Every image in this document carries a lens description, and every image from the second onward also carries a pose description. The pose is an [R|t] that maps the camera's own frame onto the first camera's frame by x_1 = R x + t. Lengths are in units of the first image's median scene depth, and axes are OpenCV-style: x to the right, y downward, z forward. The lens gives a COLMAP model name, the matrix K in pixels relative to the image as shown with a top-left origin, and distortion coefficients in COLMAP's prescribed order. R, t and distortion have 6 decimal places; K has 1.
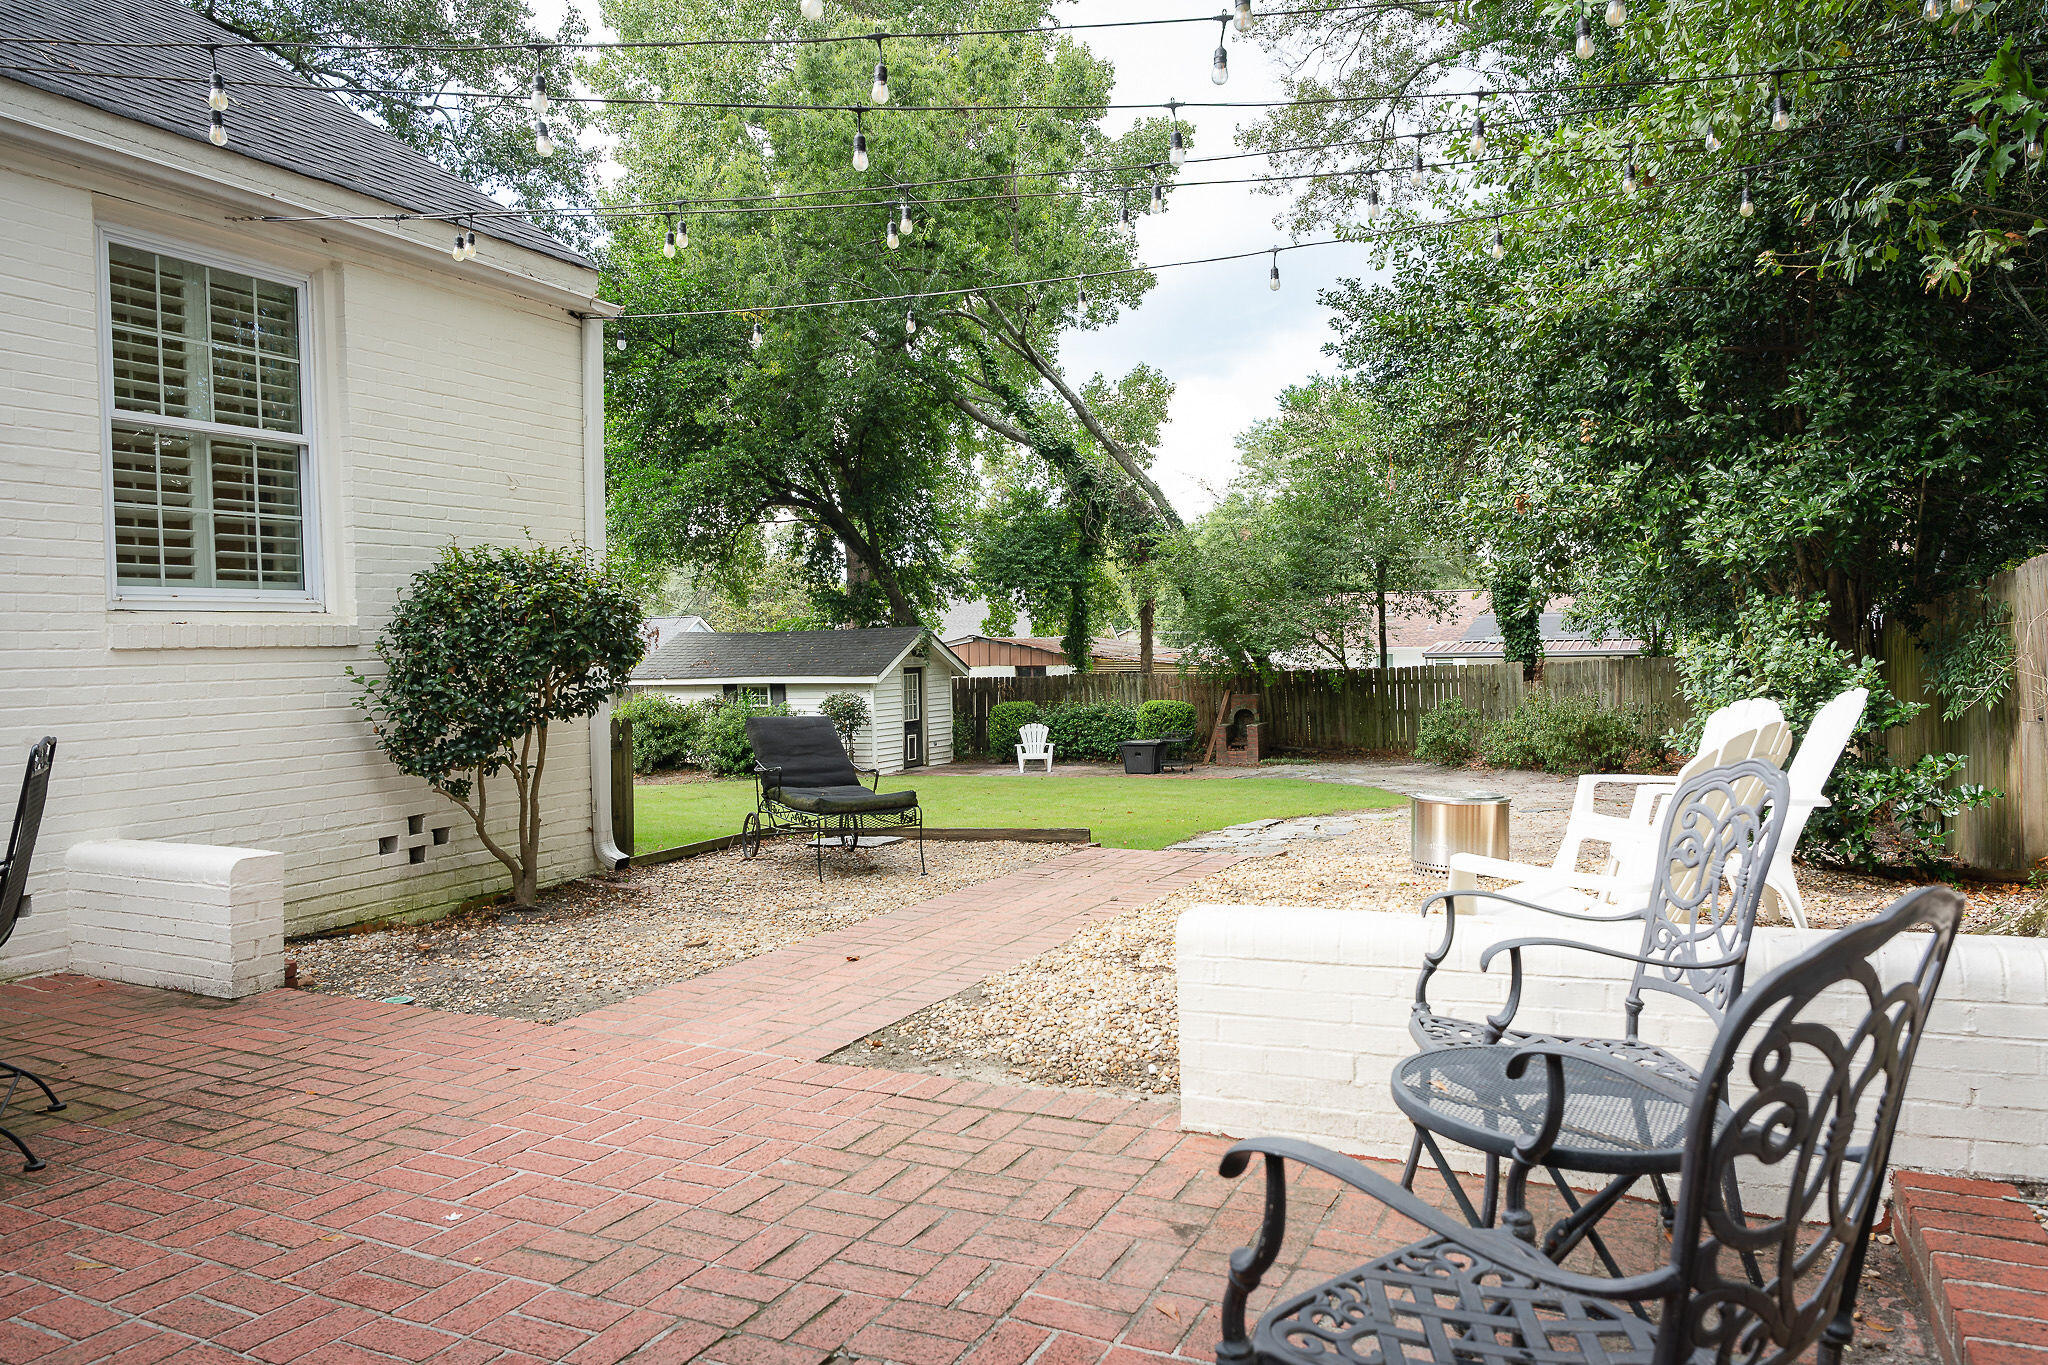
lens RADIAL K [[1371.1, 0, 1024.0], [0, 1371.1, 682.5], [0, 0, 1]] dist [-0.000677, -0.004504]
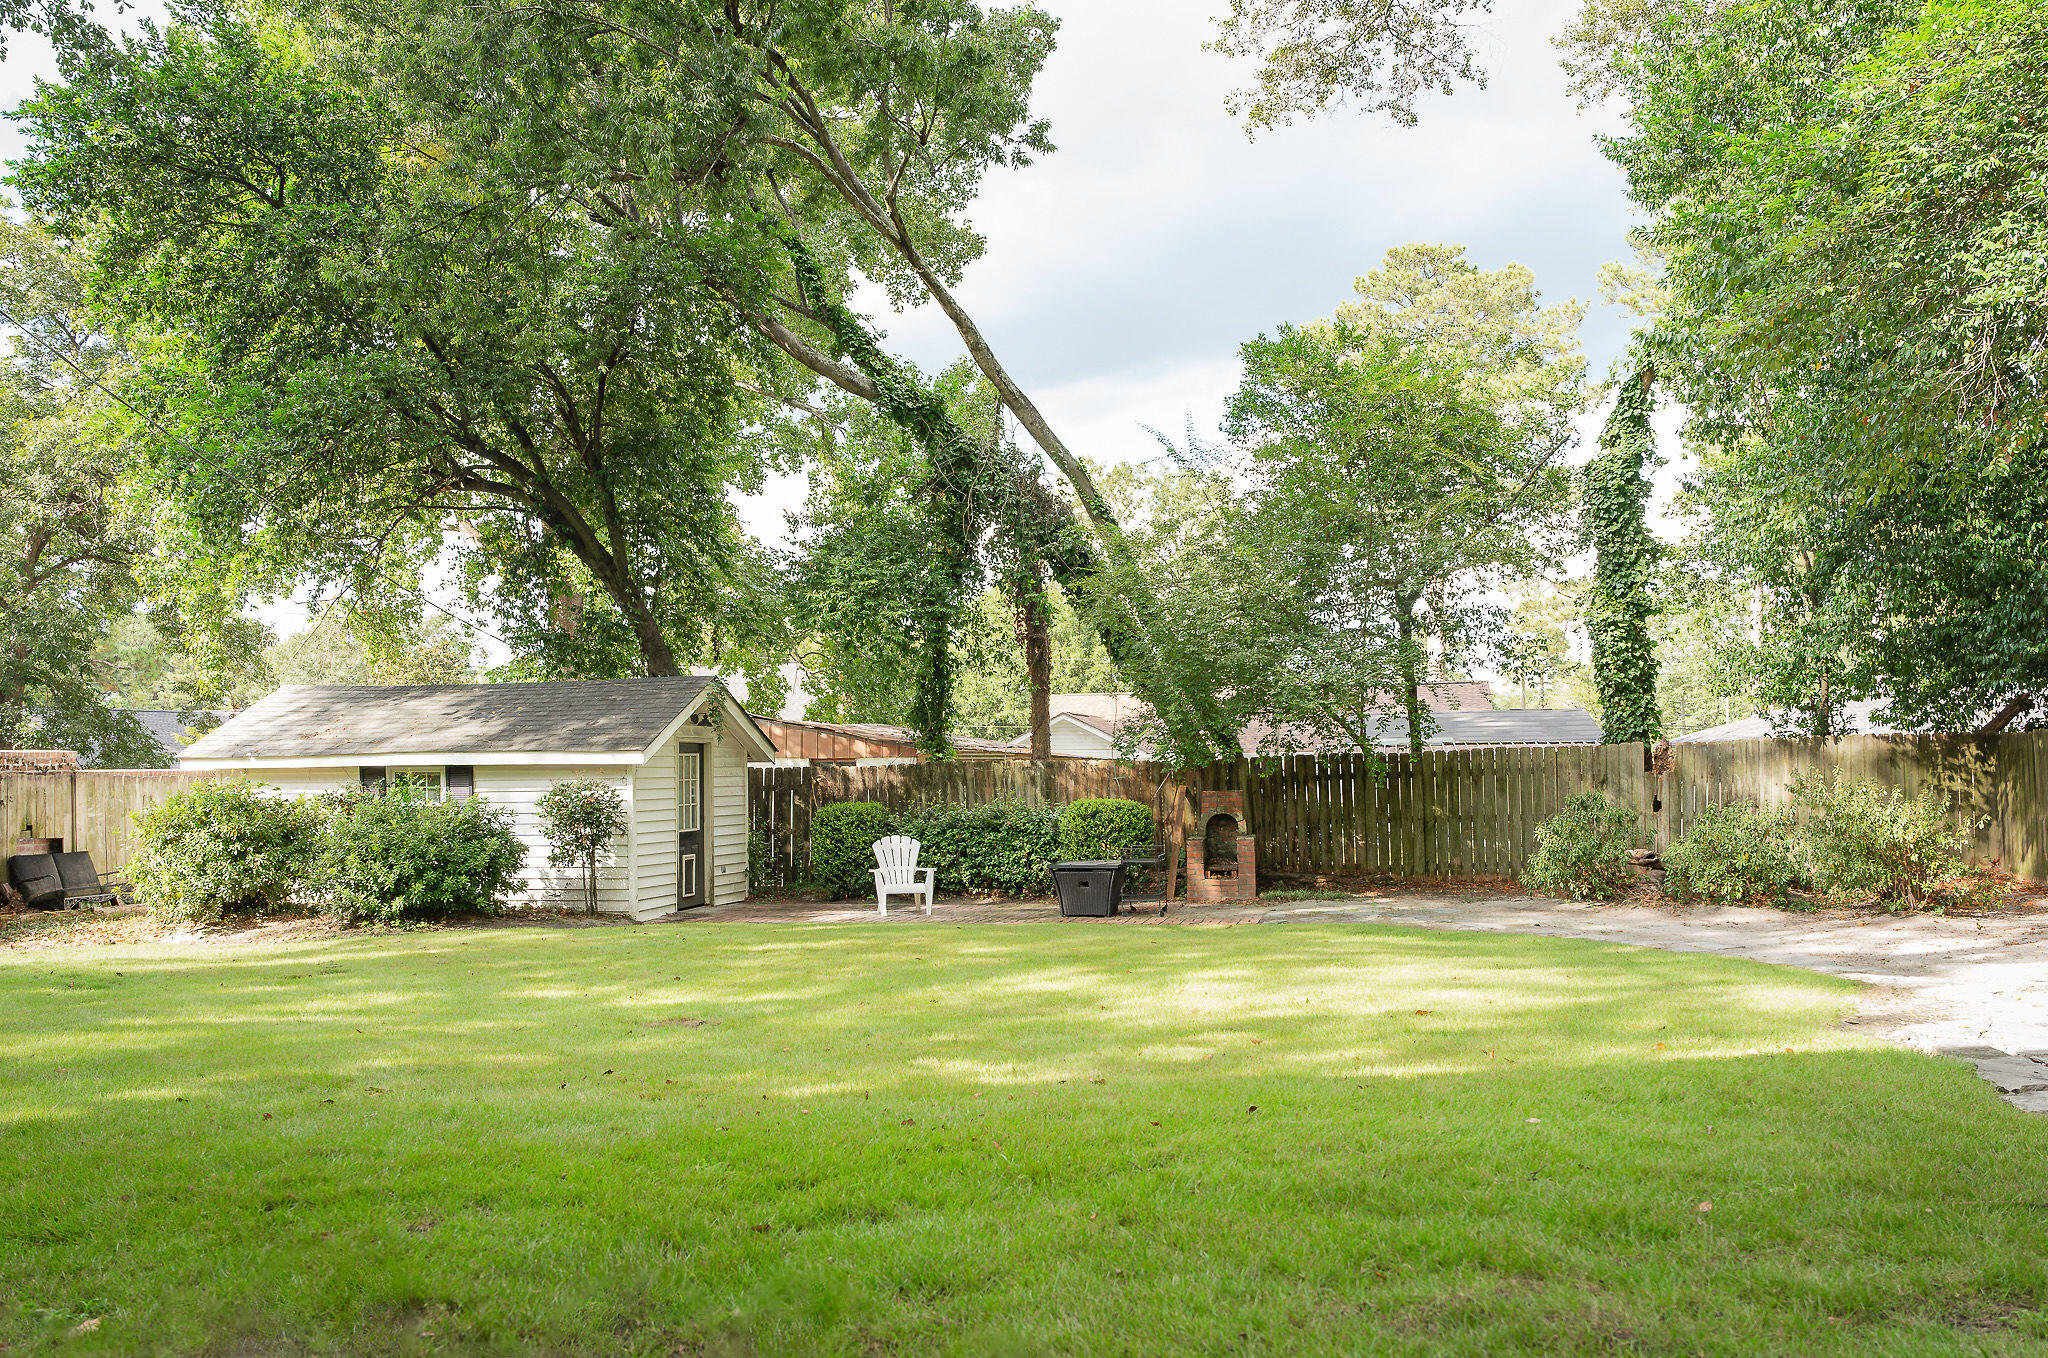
lens RADIAL K [[1531.2, 0, 986.1], [0, 1531.2, 748.9], [0, 0, 1]] dist [0.004717, -0.007485]
pose [[0.983846, 0.012108, 0.178607, -0.075403], [-0.004543, 0.999077, -0.042705, 0.020253], [-0.178959, 0.041203, 0.982993, 0.317600]]
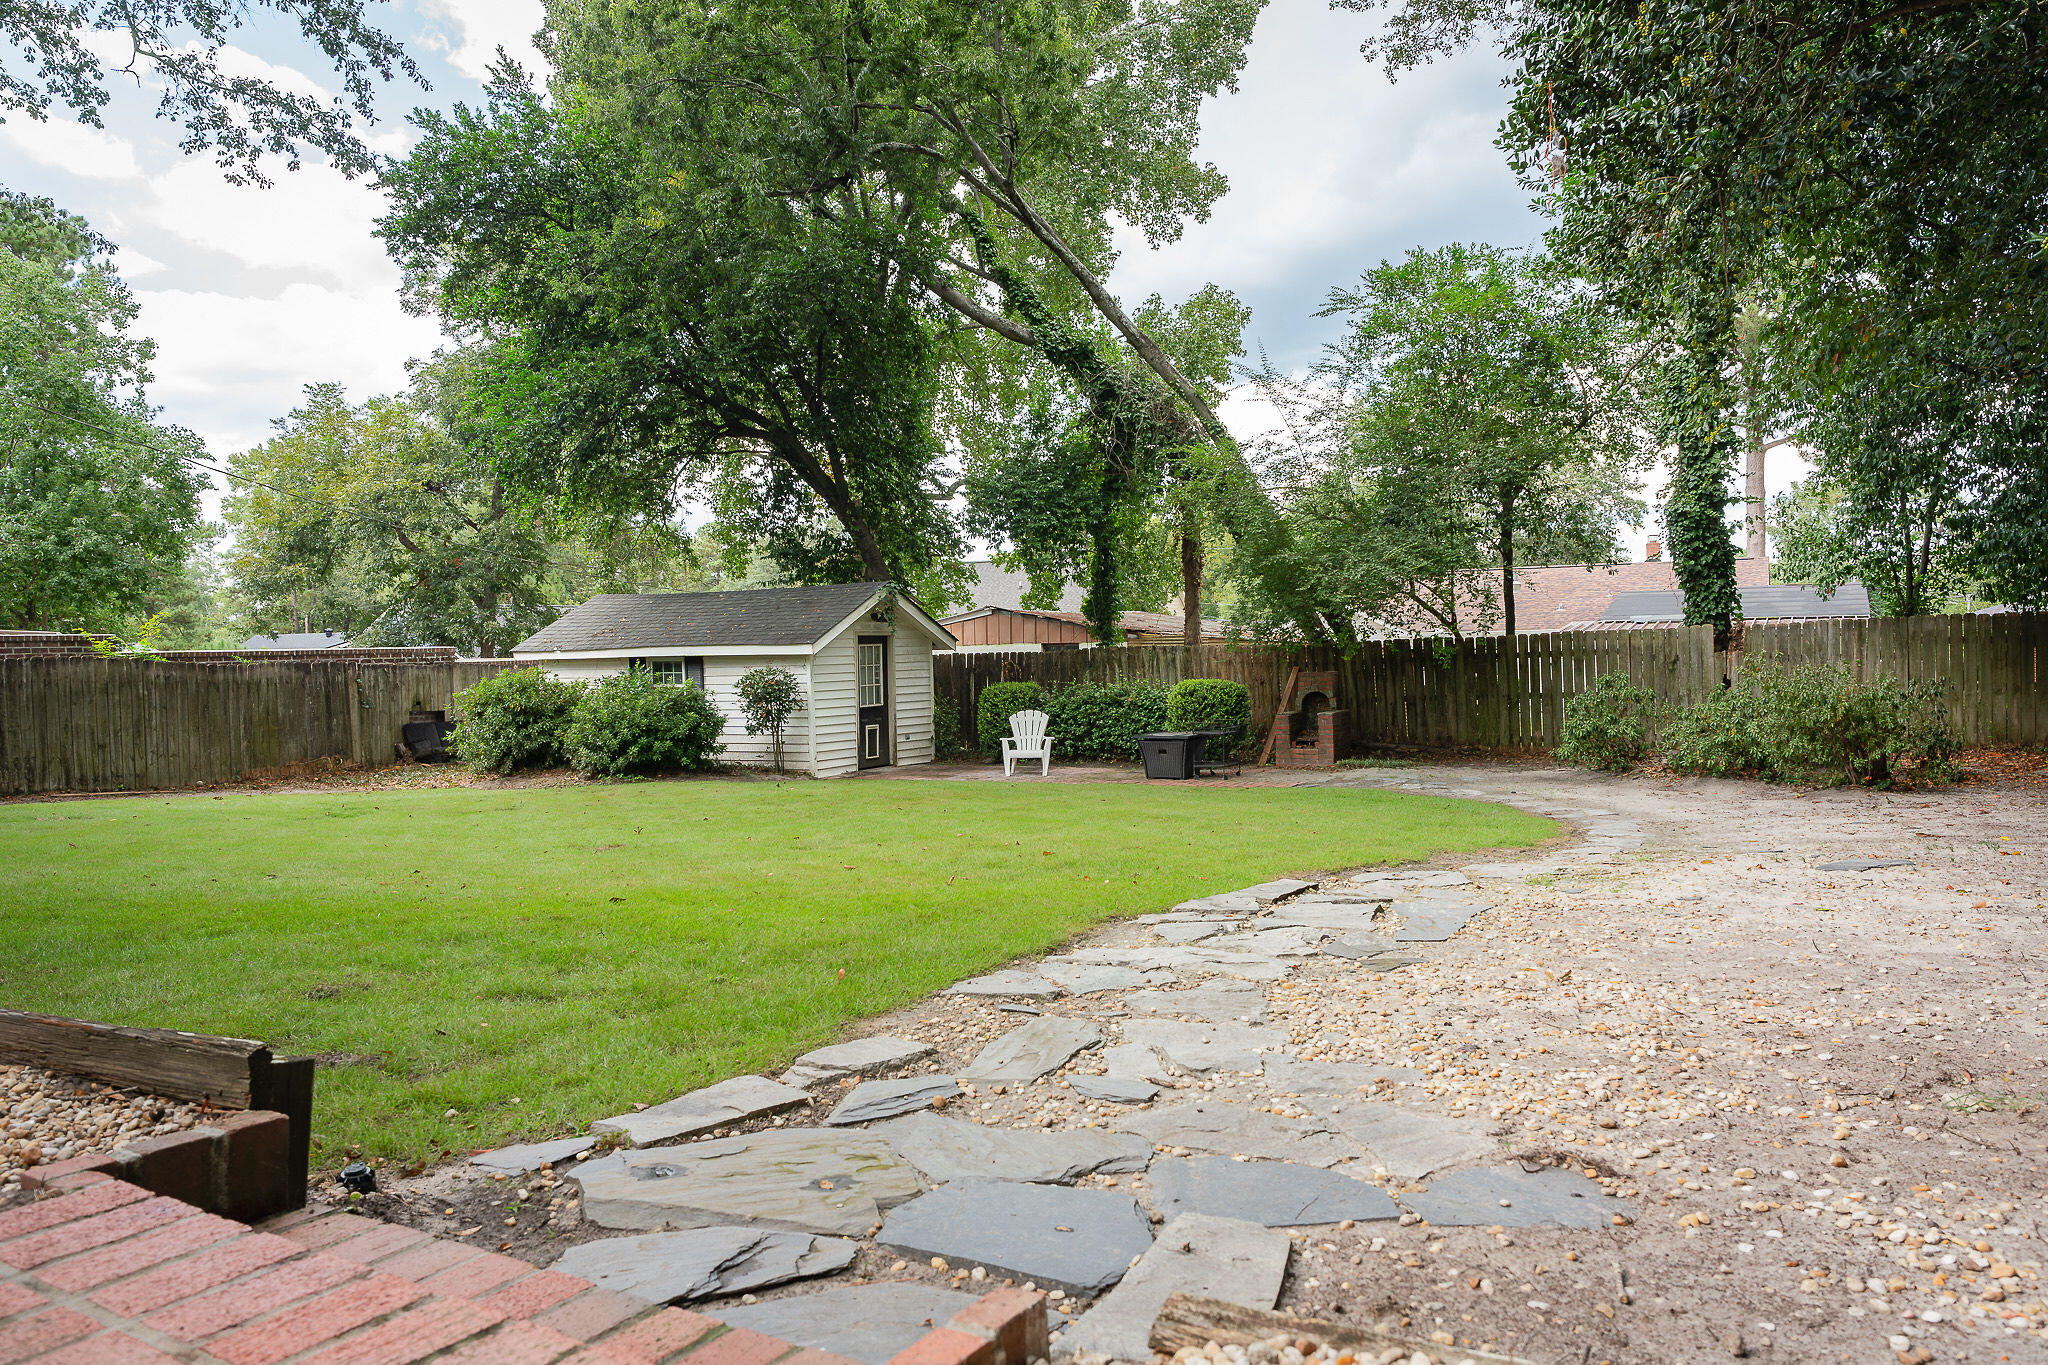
lens RADIAL K [[1371.1, 0, 1024.0], [0, 1371.1, 682.5], [0, 0, 1]] dist [-0.000677, -0.004504]
pose [[0.996968, 0.002059, -0.077784, 0.062019], [-0.002083, 0.999998, -0.000229, 0.014997], [0.077784, 0.000390, 0.996970, 0.256464]]
